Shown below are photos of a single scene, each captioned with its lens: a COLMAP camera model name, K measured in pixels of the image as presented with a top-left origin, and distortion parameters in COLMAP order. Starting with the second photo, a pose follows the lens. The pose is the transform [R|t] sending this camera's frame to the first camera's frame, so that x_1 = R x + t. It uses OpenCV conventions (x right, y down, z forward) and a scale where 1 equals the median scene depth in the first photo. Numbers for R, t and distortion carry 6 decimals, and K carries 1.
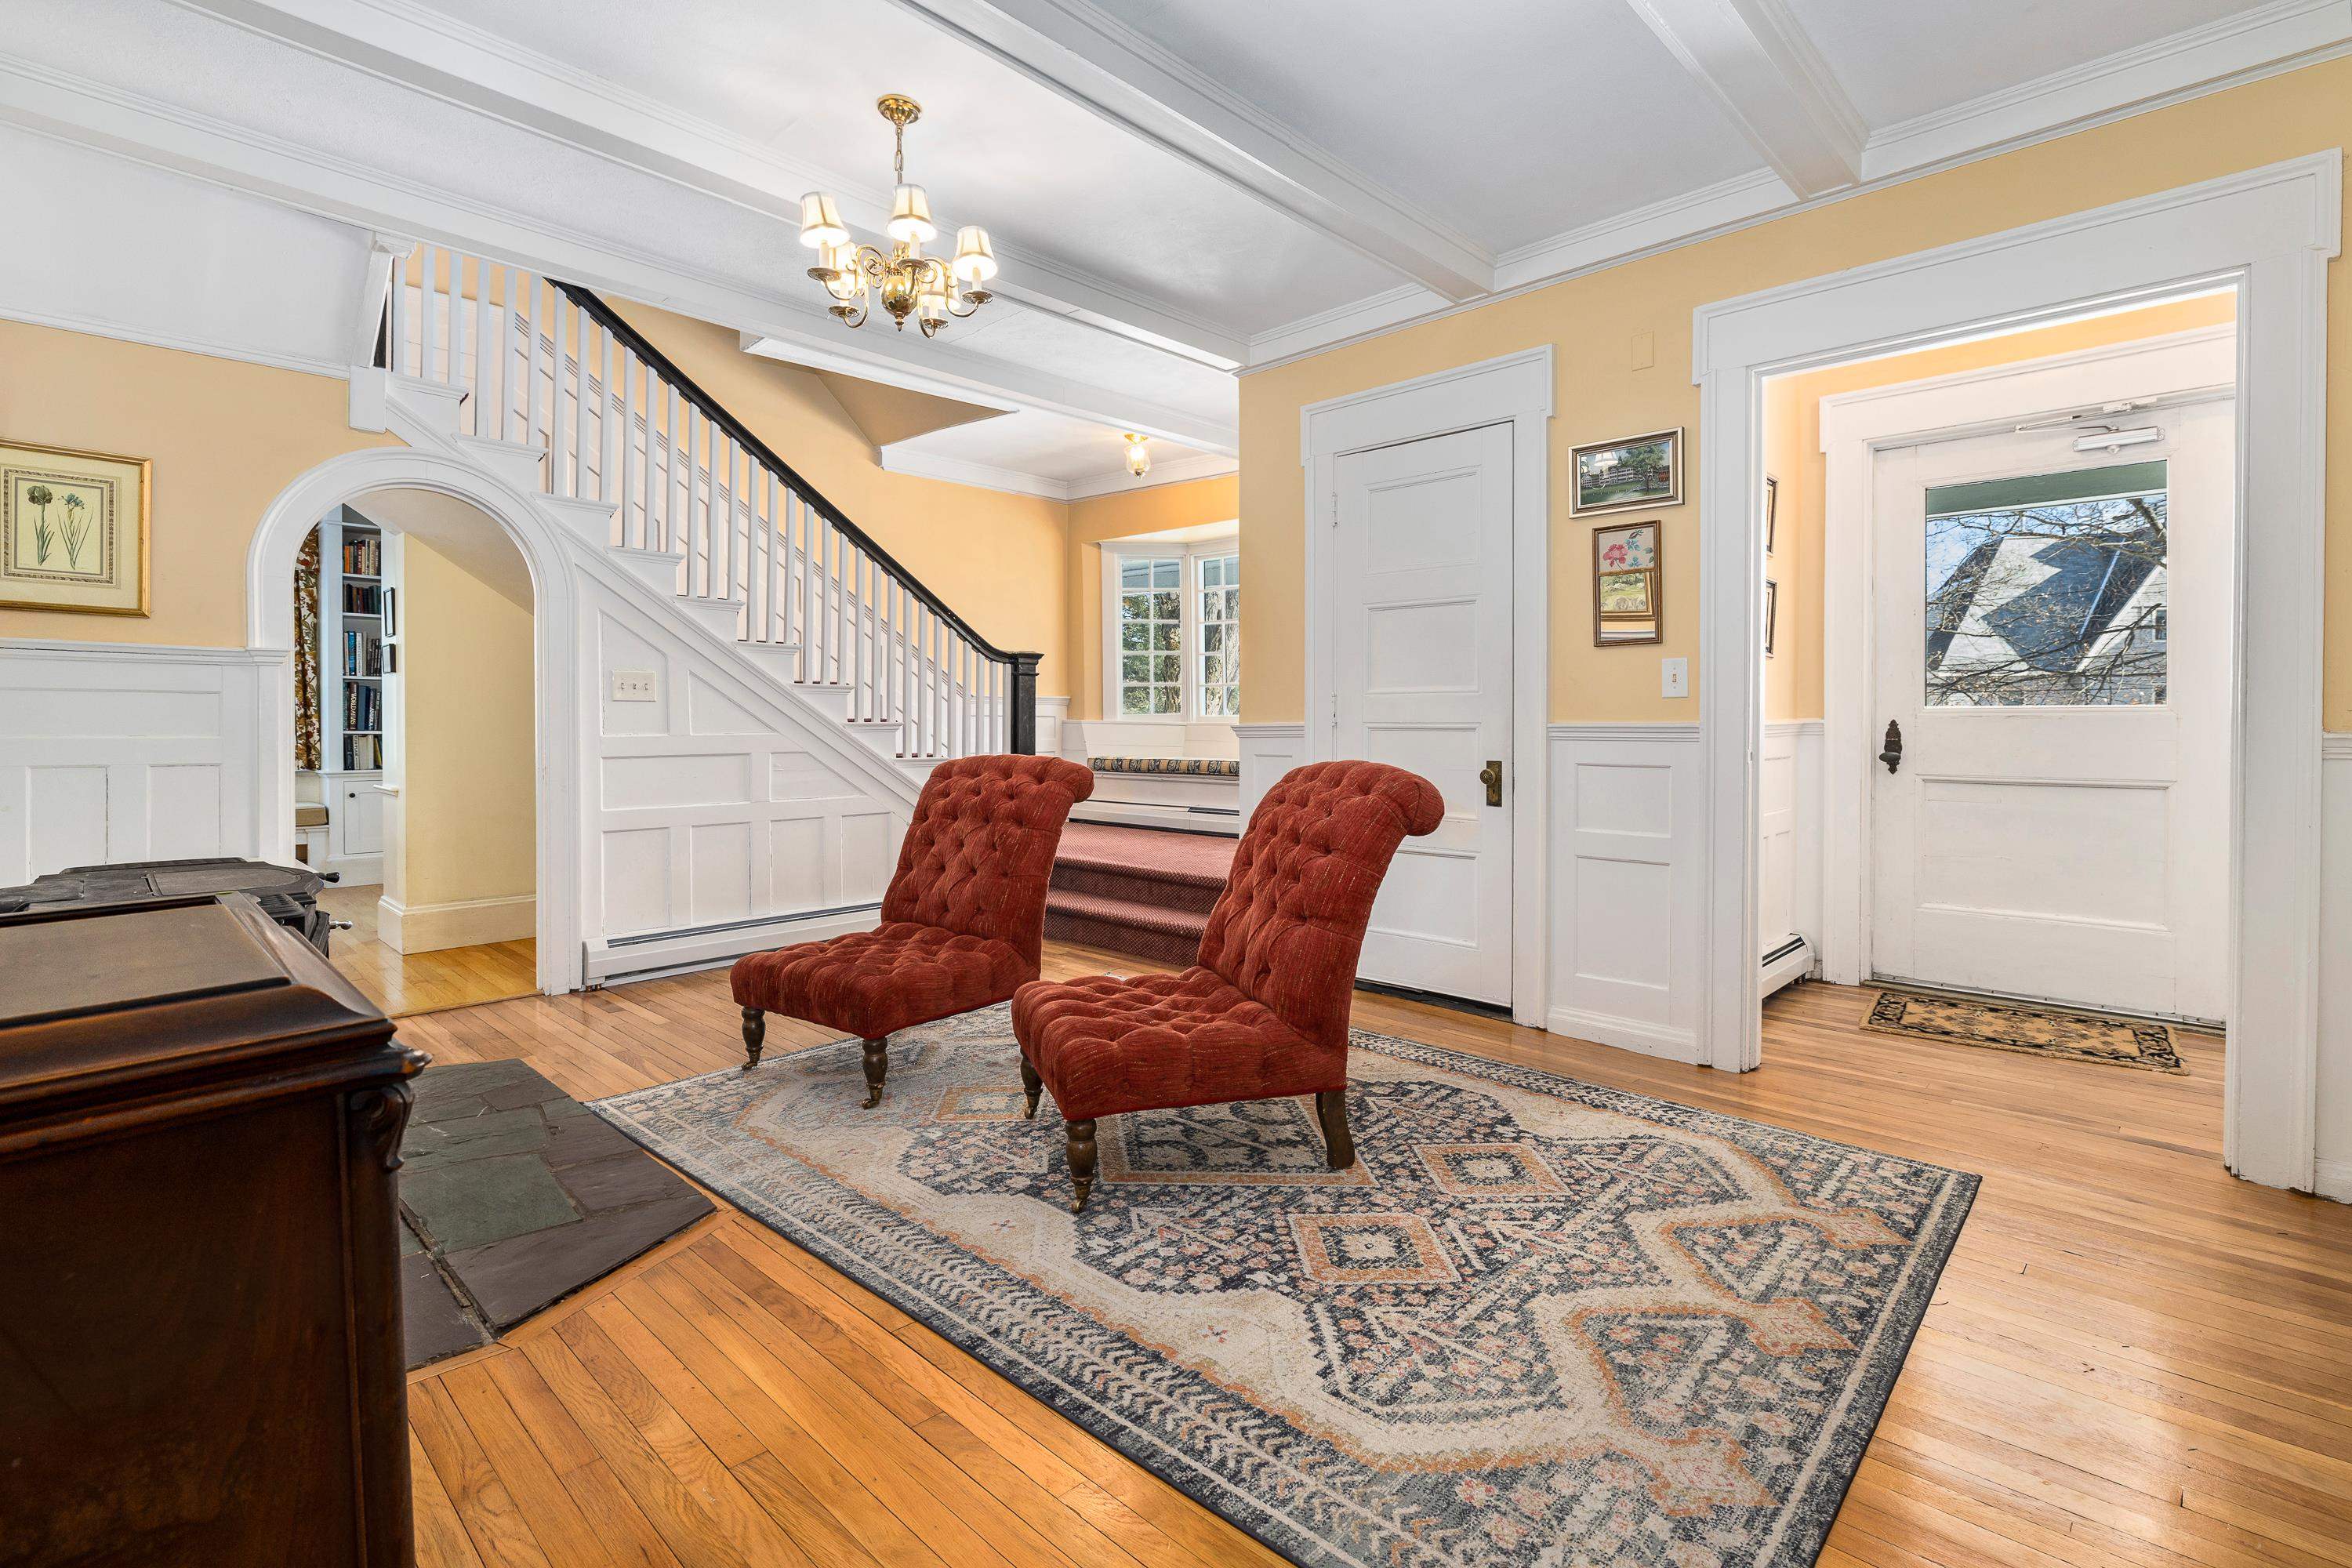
lens RADIAL K [[1078.7, 0, 1212.3], [0, 1078.7, 731.8], [0, 0, 1]] dist [-0.005809, -0.001635]
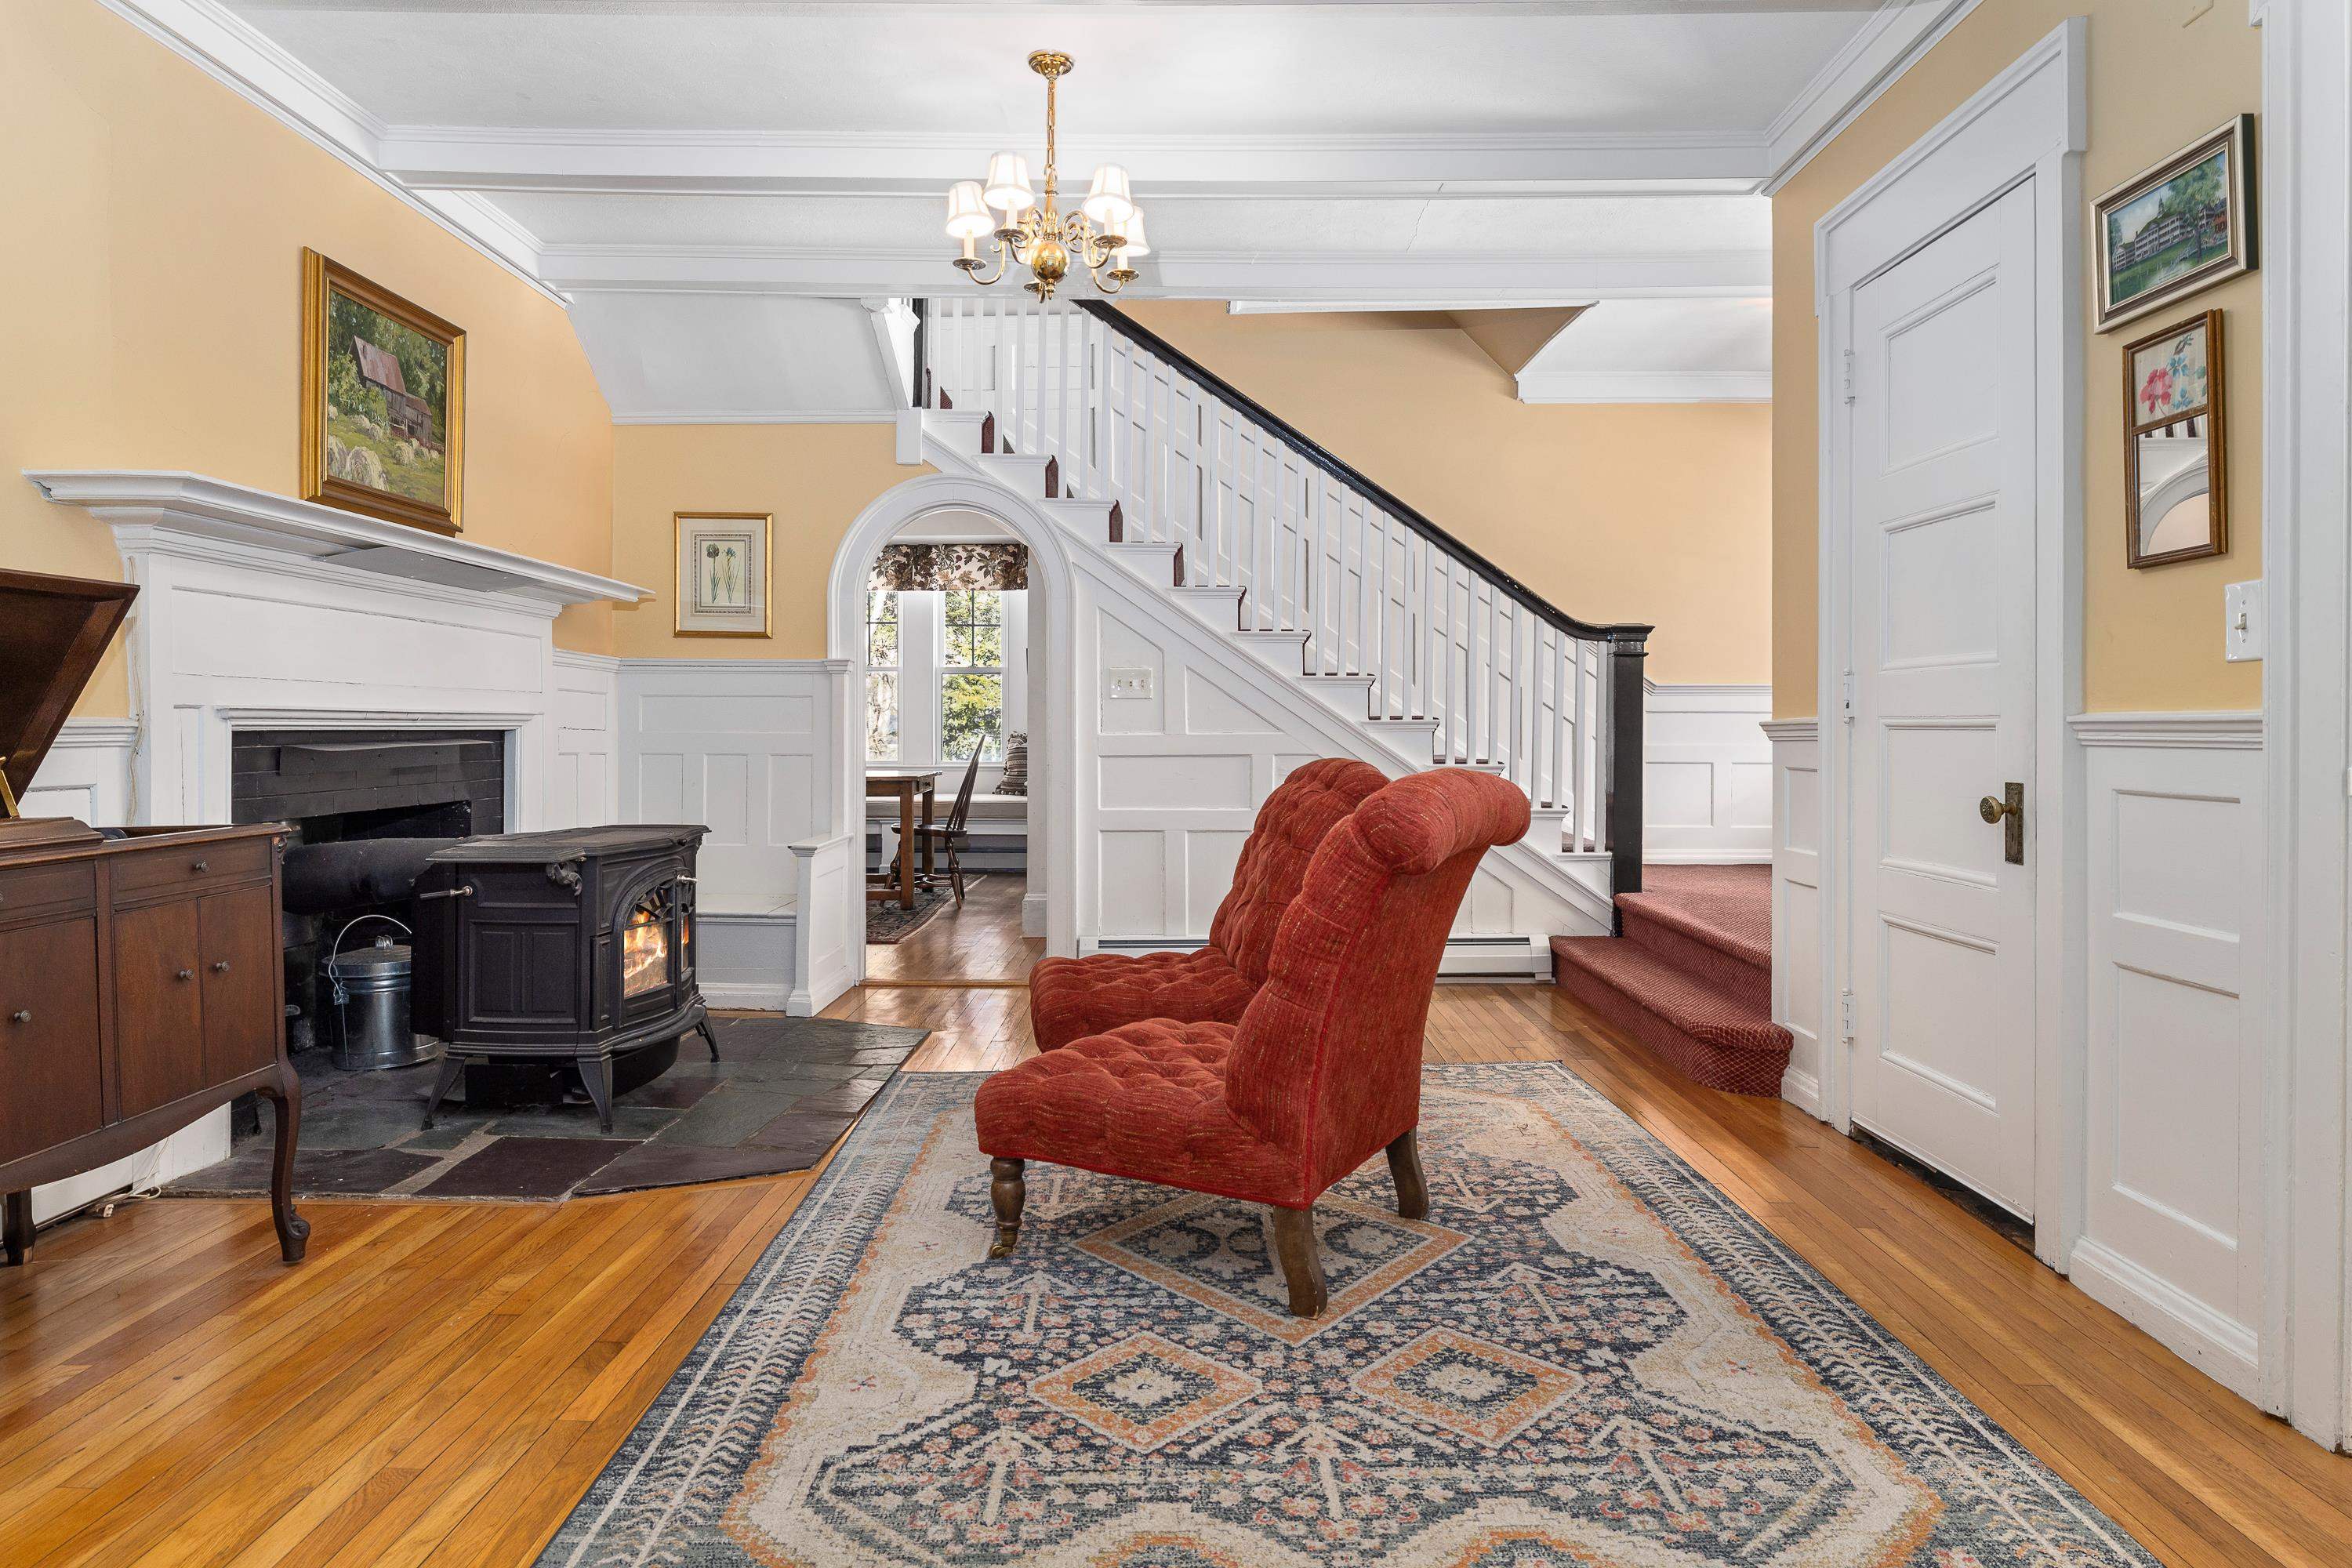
lens RADIAL K [[1377.3, 0, 1088.0], [0, 1377.3, 725.3], [0, 0, 1]] dist [-0.005091, 0.002255]
pose [[0.687231, -0.000632, -0.726439, 0.685488], [-0.004859, 0.999973, -0.005467, 0.005124], [0.726423, 0.007287, 0.687209, 0.233285]]
